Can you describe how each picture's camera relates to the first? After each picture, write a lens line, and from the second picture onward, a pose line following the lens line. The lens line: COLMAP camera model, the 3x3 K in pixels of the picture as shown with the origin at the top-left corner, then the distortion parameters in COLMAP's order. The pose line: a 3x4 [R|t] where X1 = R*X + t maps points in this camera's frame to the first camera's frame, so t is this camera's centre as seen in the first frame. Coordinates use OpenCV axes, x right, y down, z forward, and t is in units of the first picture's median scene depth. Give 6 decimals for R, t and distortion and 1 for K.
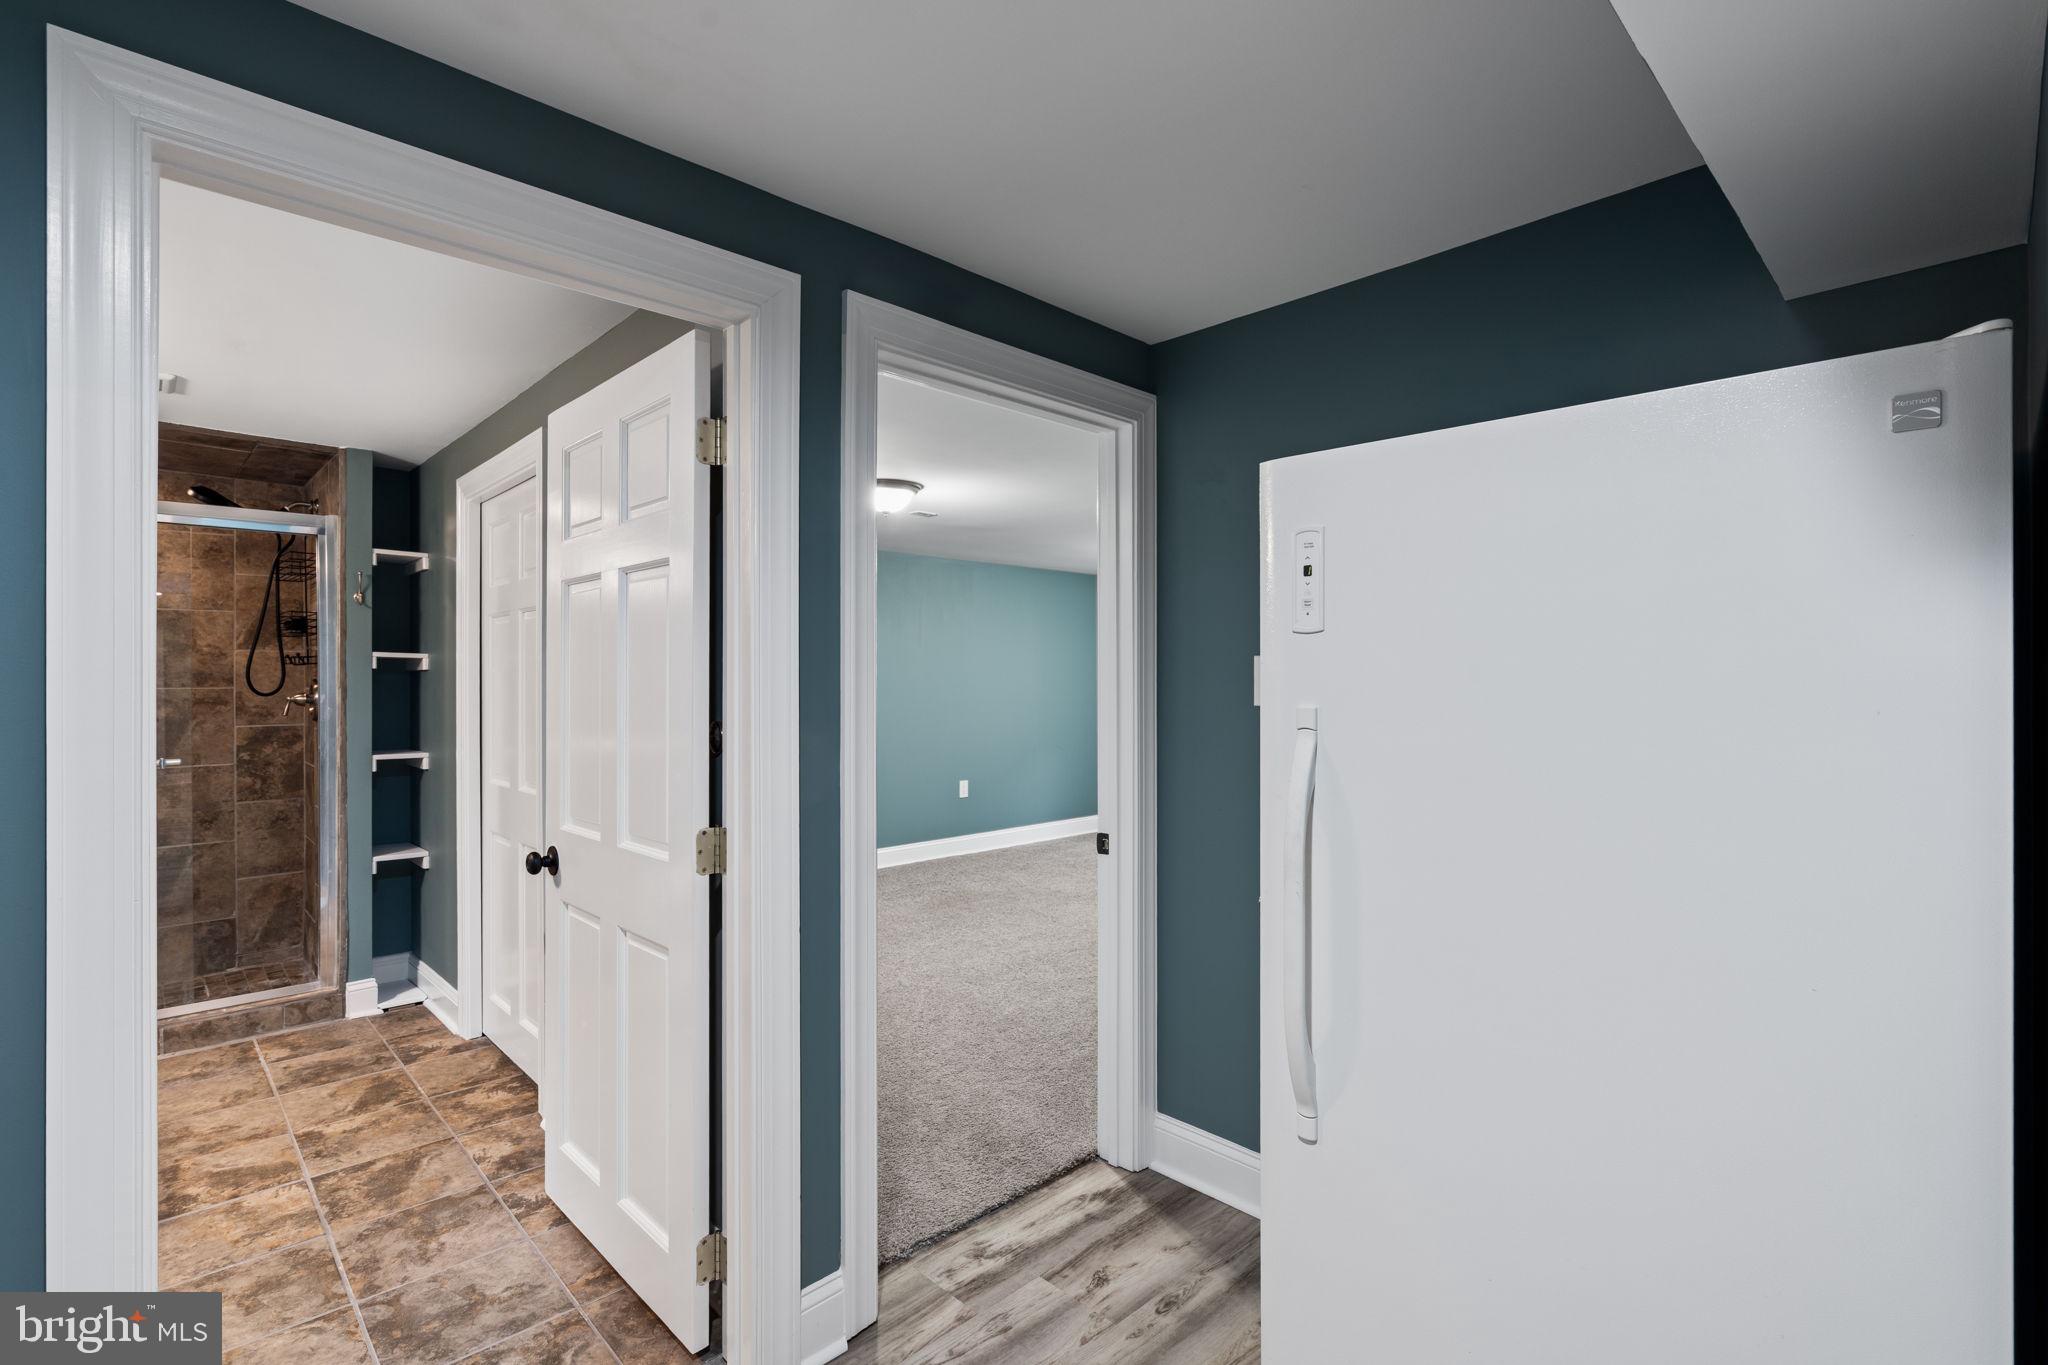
lens RADIAL K [[957.4, 0, 1024.0], [0, 957.4, 682.5], [0, 0, 1]] dist [0.000269, -0.000217]
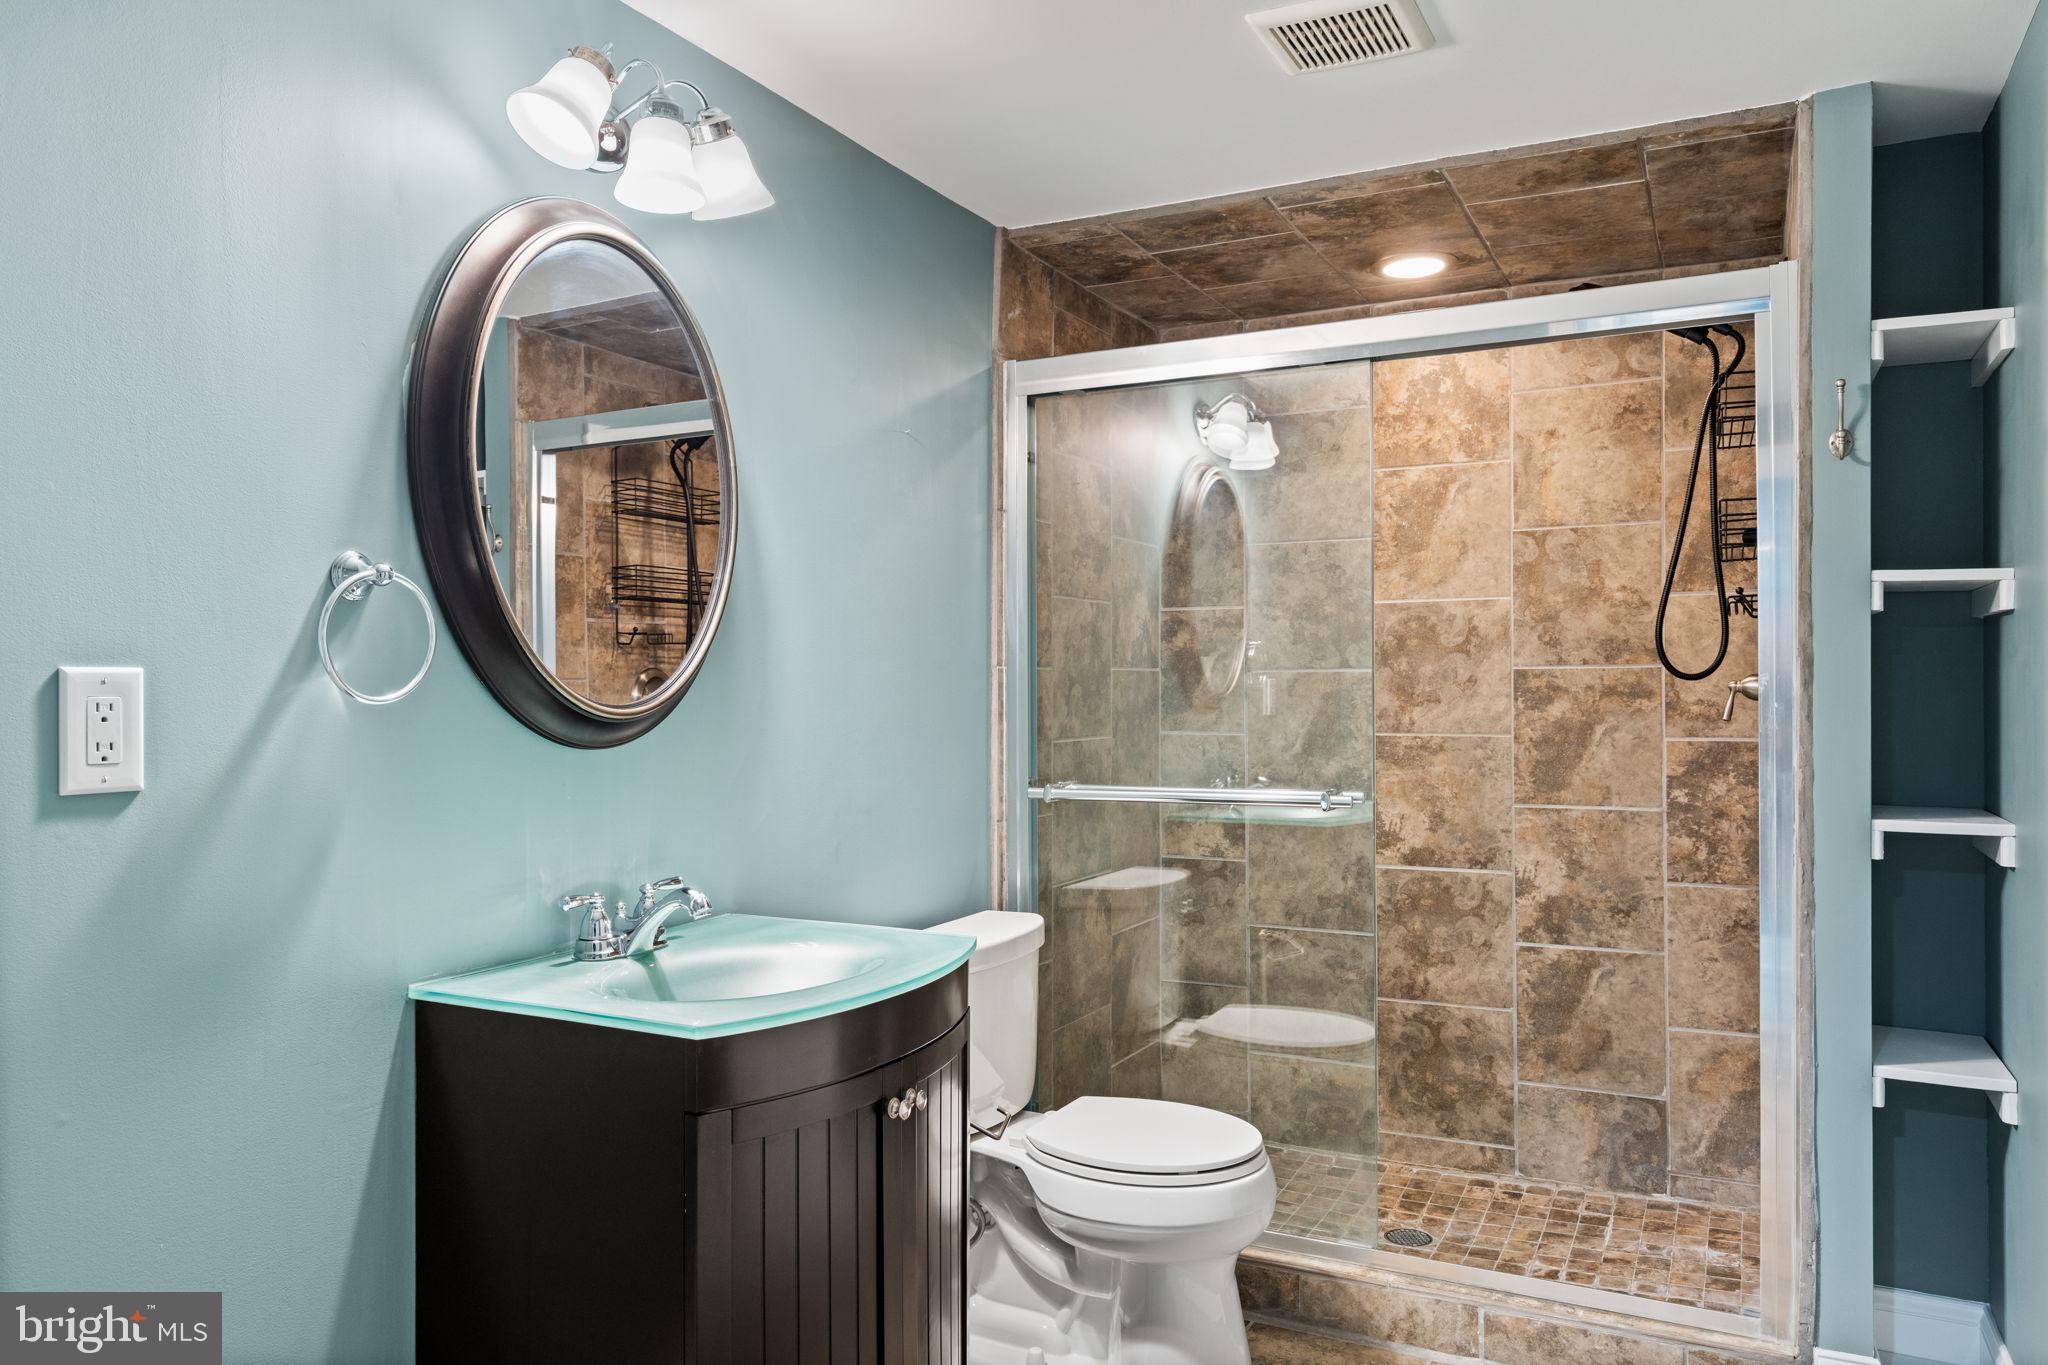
lens RADIAL K [[1426.6, 0, 1024.0], [0, 1426.6, 682.5], [0, 0, 1]] dist [0.003598, 0.000781]
pose [[0.331832, -0.000362, -0.943338, -0.202167], [0.000001, 1.000000, -0.000383, 0.015377], [0.943338, 0.000127, 0.331832, 0.414367]]
